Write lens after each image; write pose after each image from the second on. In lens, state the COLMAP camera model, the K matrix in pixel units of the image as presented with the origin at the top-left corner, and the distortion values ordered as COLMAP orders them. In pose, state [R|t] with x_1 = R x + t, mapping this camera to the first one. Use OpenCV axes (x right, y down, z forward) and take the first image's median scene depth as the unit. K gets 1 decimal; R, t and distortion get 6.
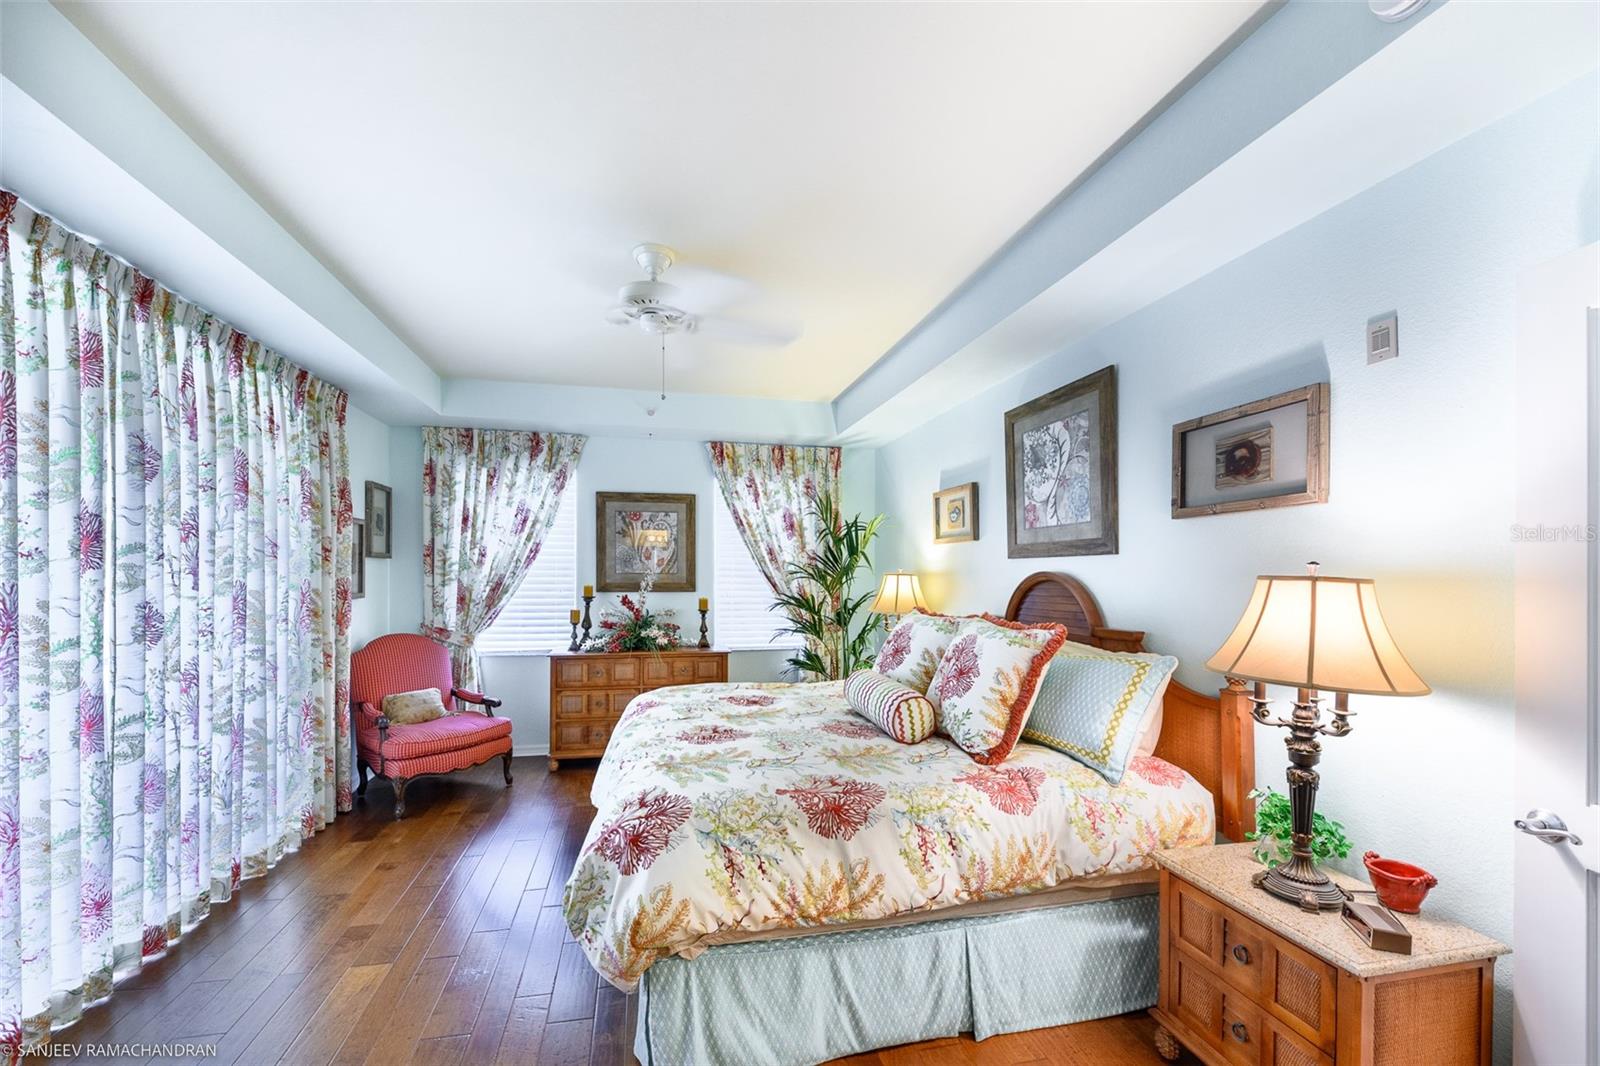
lens RADIAL K [[630.2, 0, 785.9], [0, 630.2, 599.8], [0, 0, 1]] dist [0.006071, -0.003546]
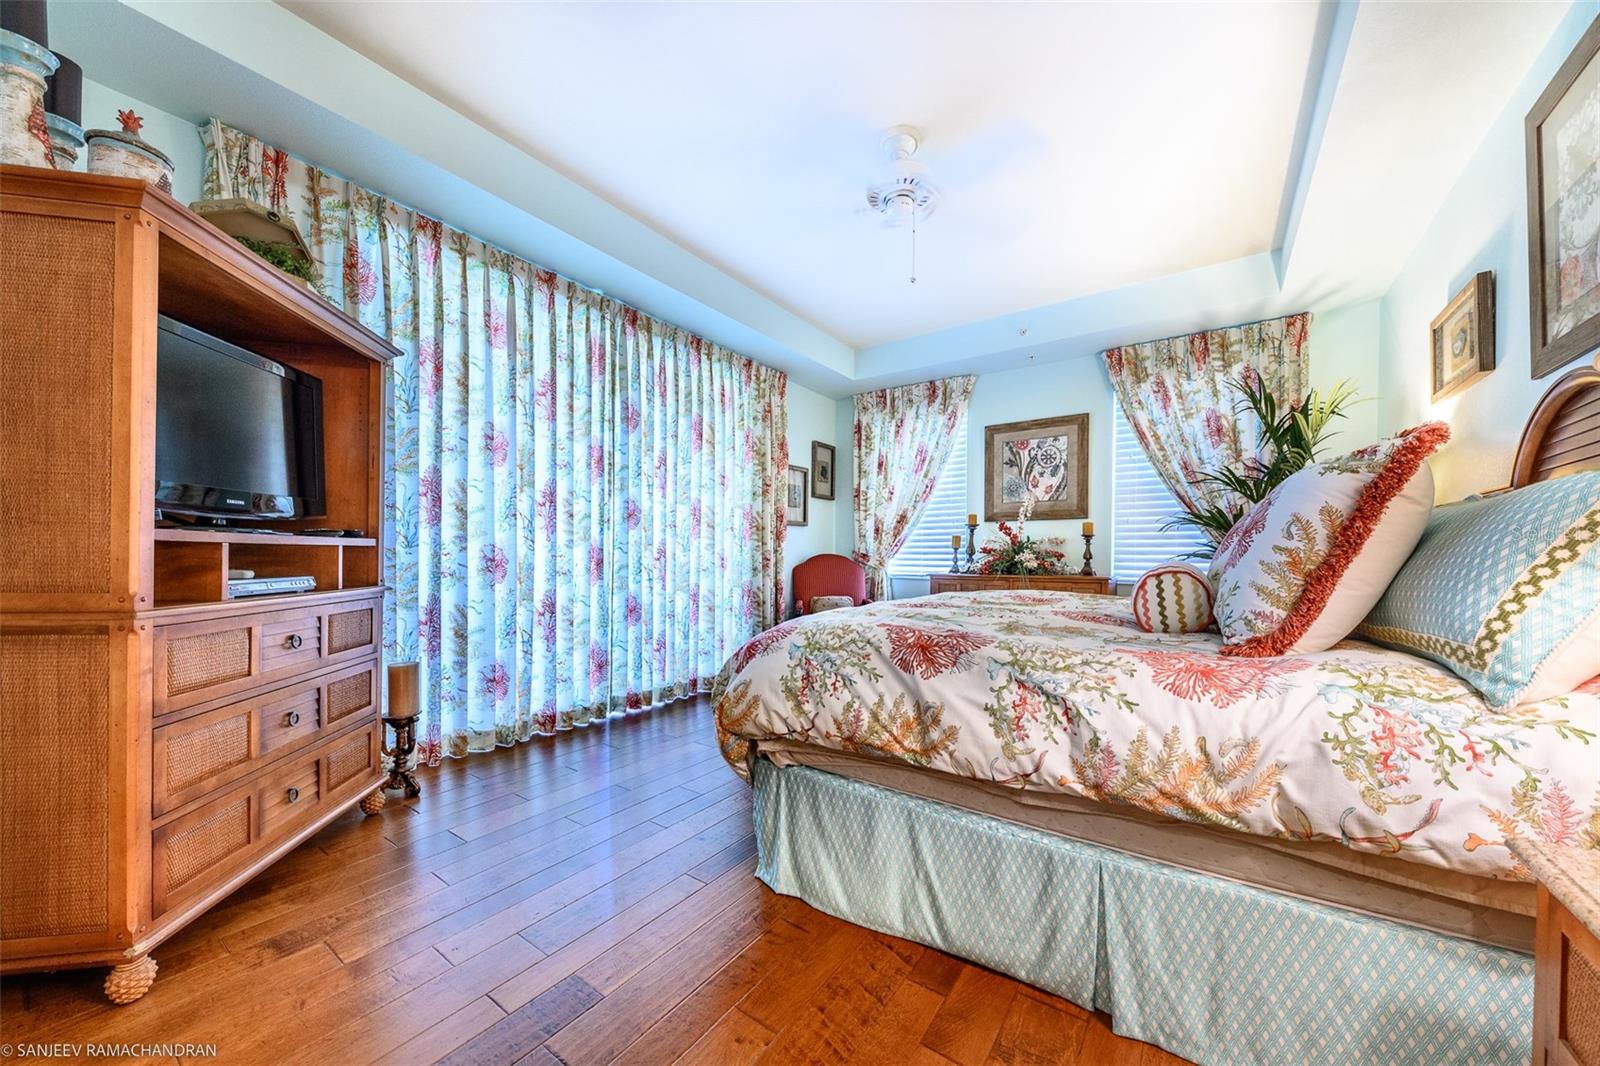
lens RADIAL K [[567.0, 0, 811.3], [0, 567.0, 587.1], [0, 0, 1]] dist [0.004575, -0.002382]
pose [[0.684115, 0.032351, -0.728657, 0.322485], [-0.025701, 0.999465, 0.020245, 0.138400], [0.728922, 0.004877, 0.684580, 0.217967]]
